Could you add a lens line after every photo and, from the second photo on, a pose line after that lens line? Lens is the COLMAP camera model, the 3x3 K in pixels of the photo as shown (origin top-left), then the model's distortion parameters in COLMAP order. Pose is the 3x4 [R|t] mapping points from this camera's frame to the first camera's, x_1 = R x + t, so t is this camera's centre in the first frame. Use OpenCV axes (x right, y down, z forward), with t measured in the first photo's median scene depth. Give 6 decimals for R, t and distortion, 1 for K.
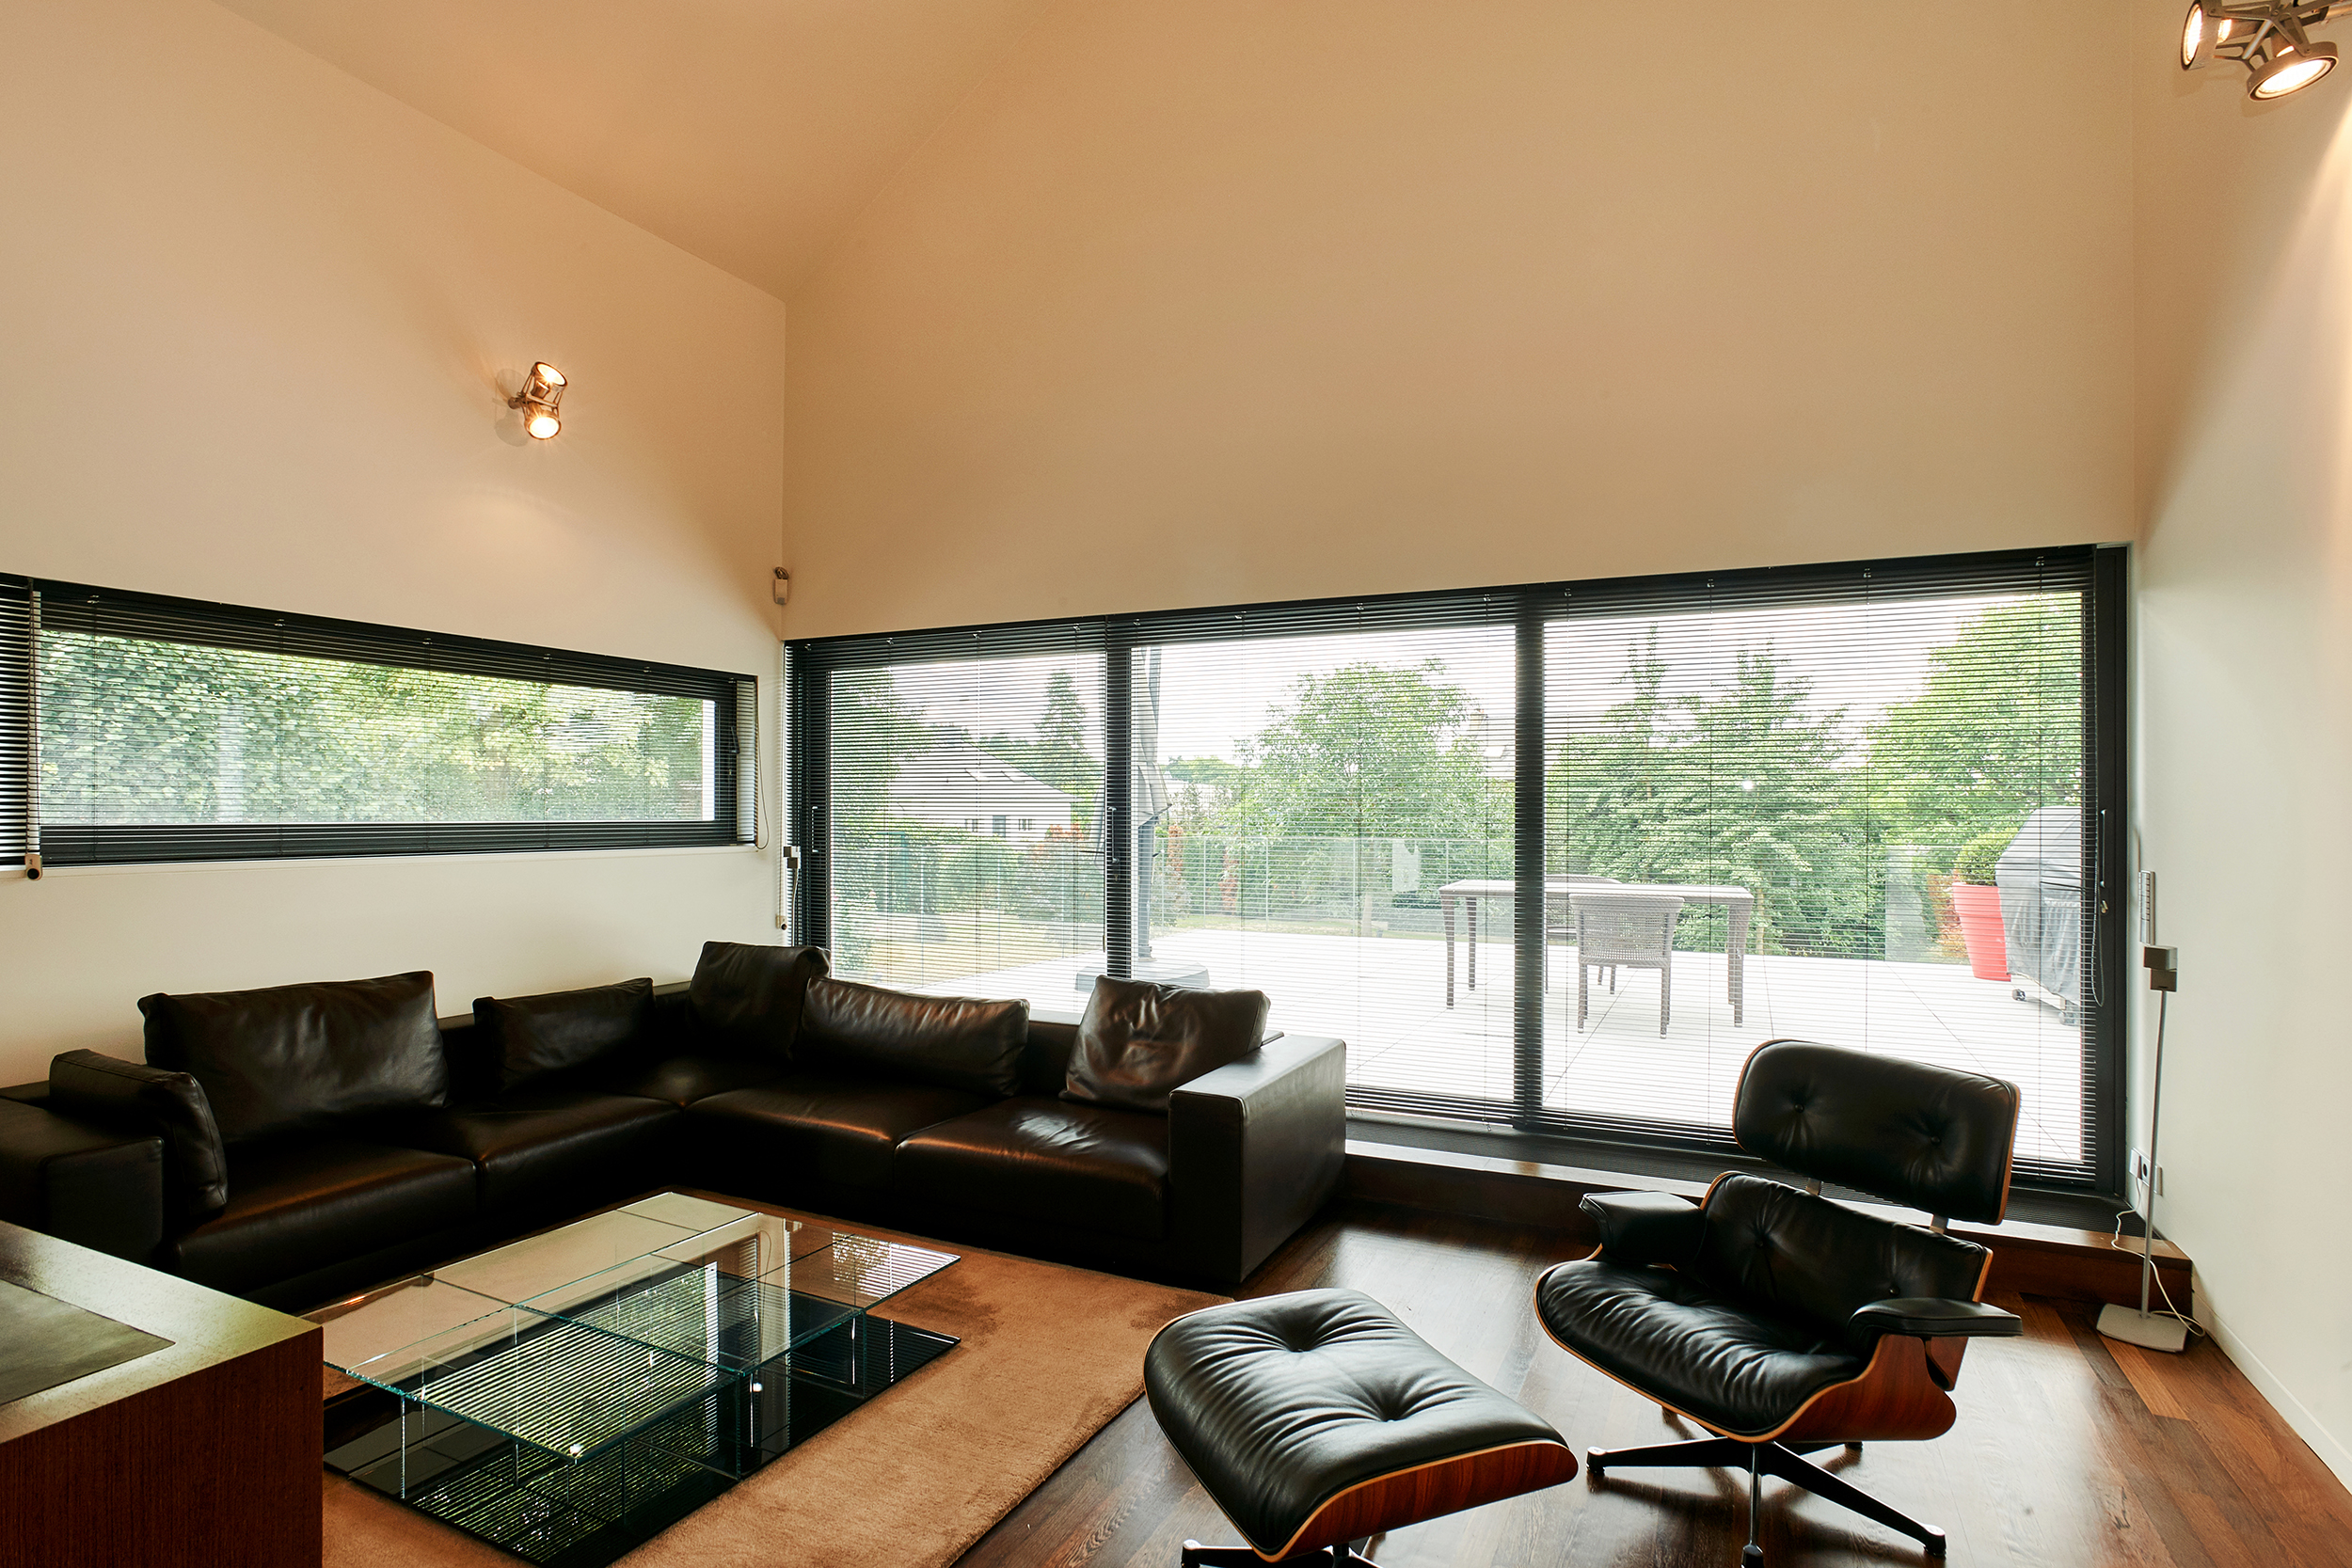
lens RADIAL K [[1151.3, 0, 1262.4], [0, 1151.3, 816.8], [0, 0, 1]] dist [0.003745, 0.000864]
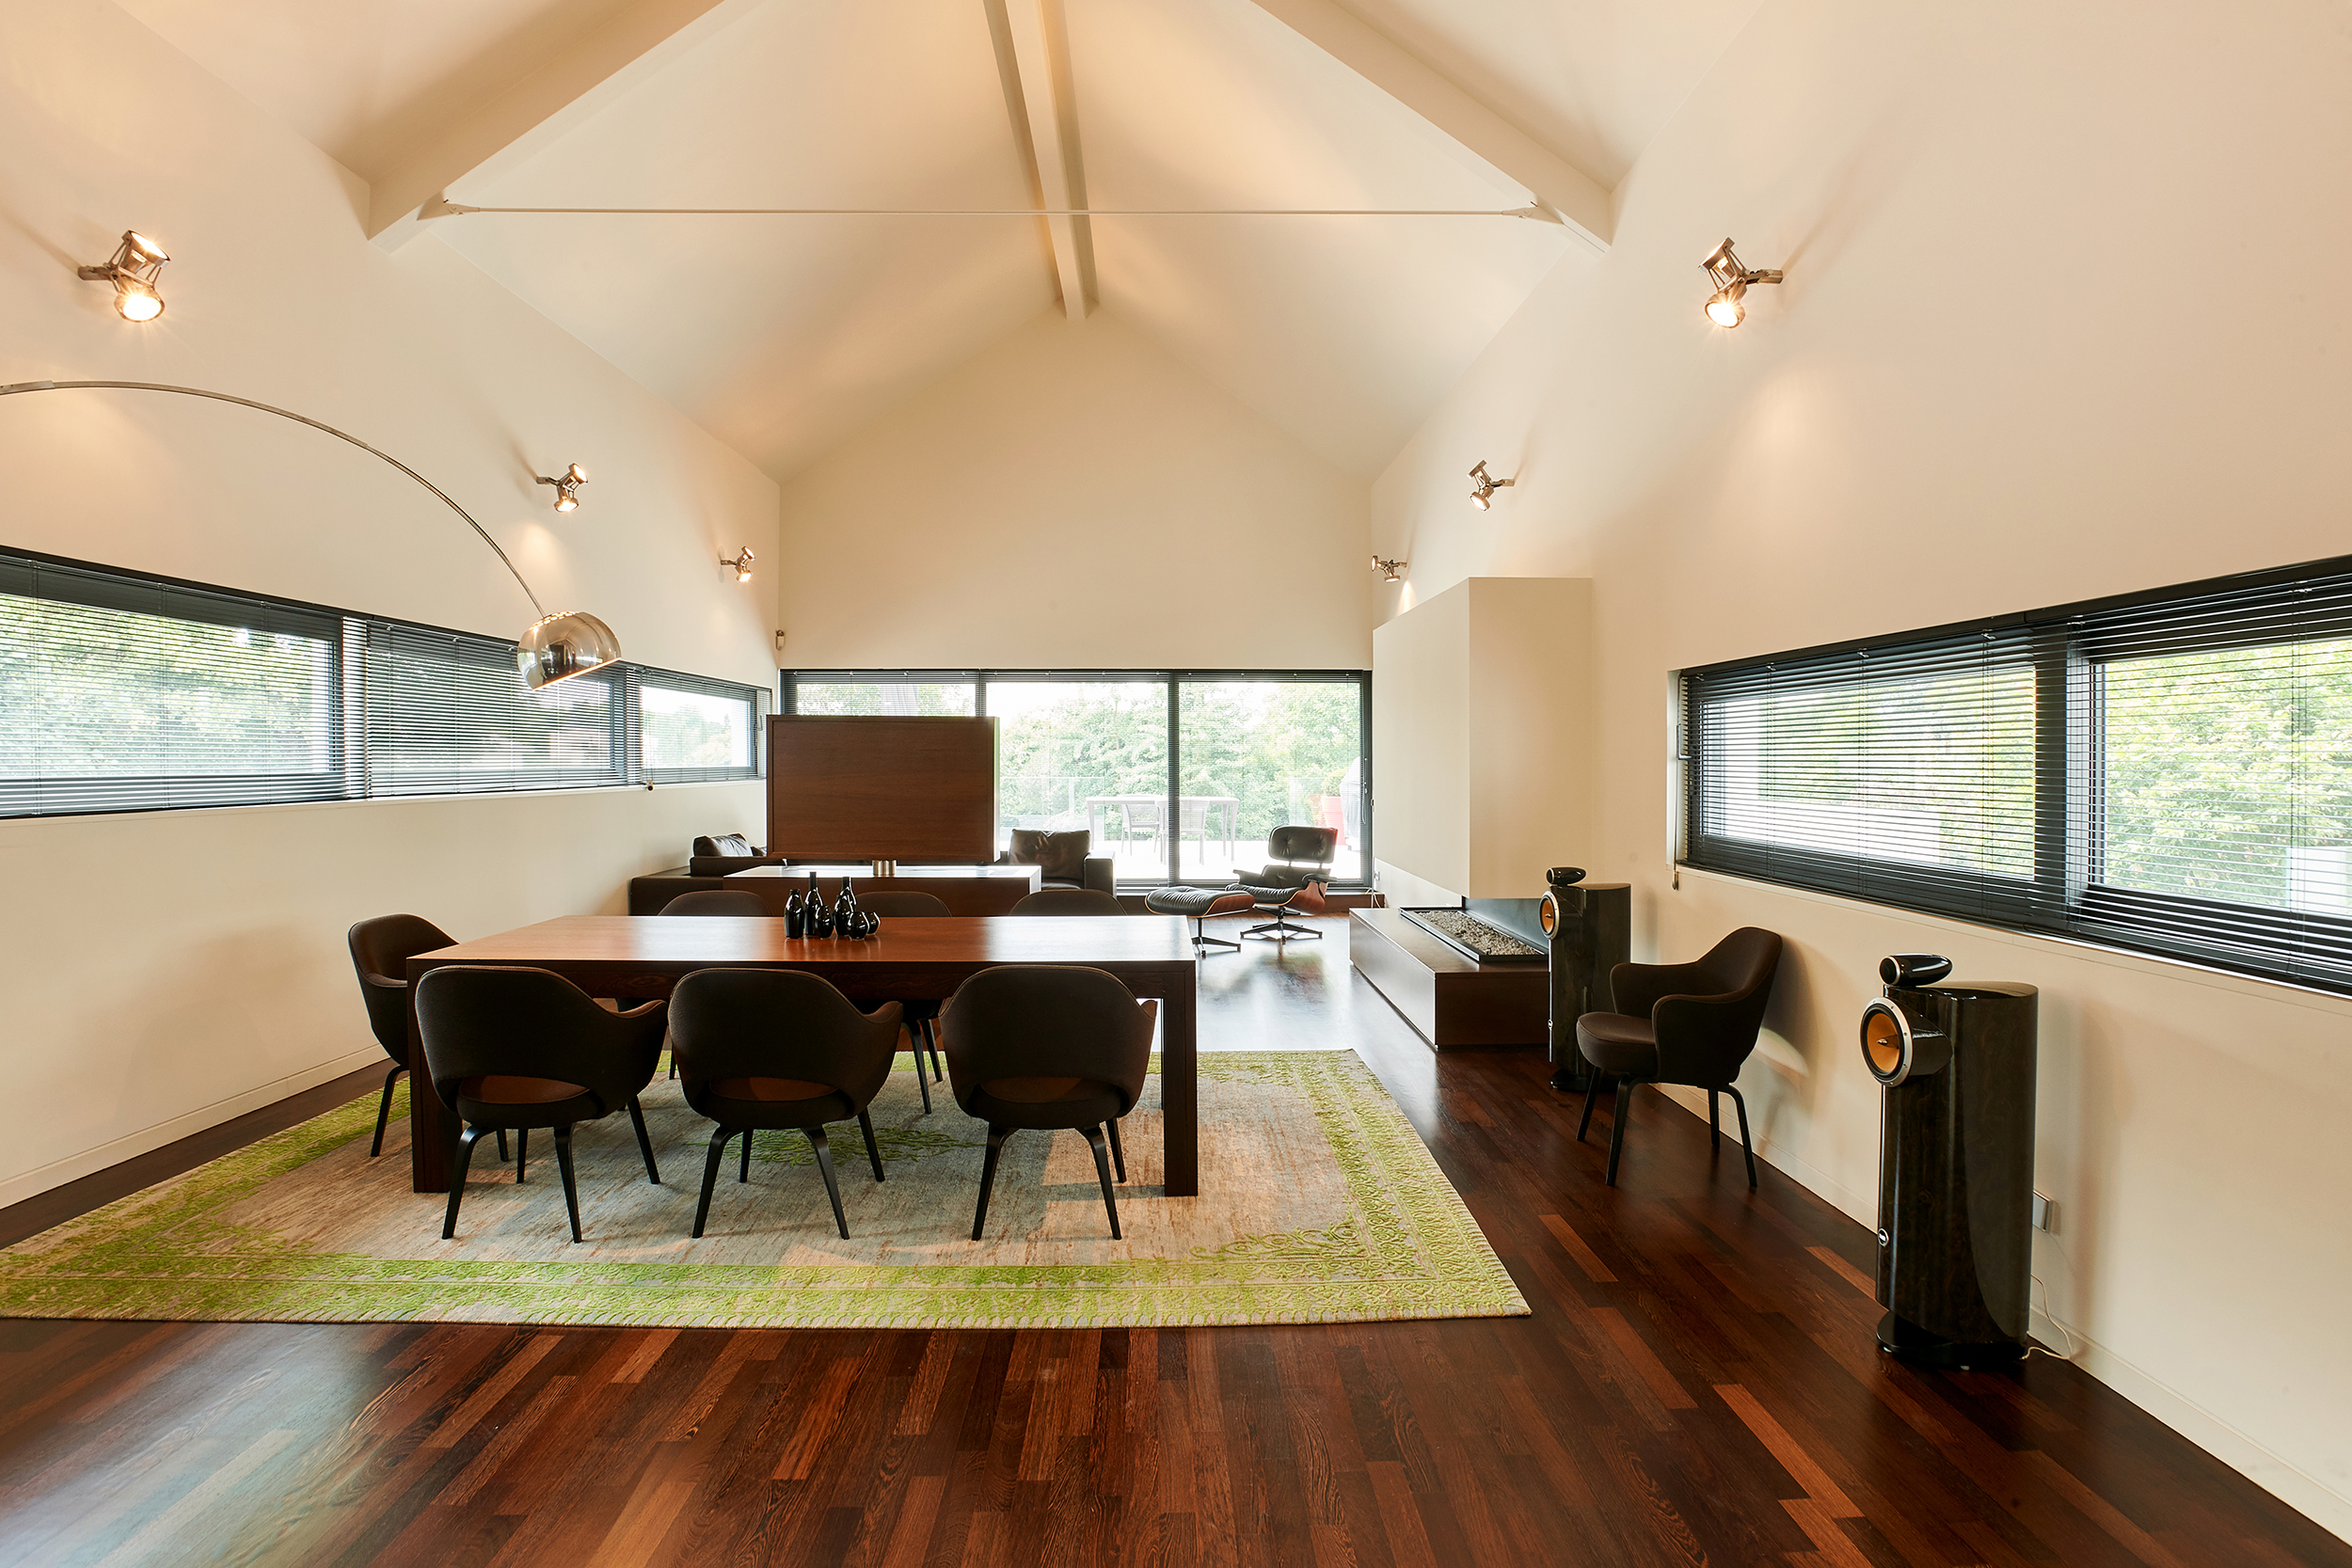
lens RADIAL K [[1151.3, 0, 1173.2], [0, 1151.3, 776.2], [0, 0, 1]] dist [0.003745, 0.000864]
pose [[0.915534, -0.008258, 0.402155, -0.353171], [0.003878, 0.999924, 0.011704, 0.001037], [-0.402221, -0.009156, 0.915497, -0.583217]]
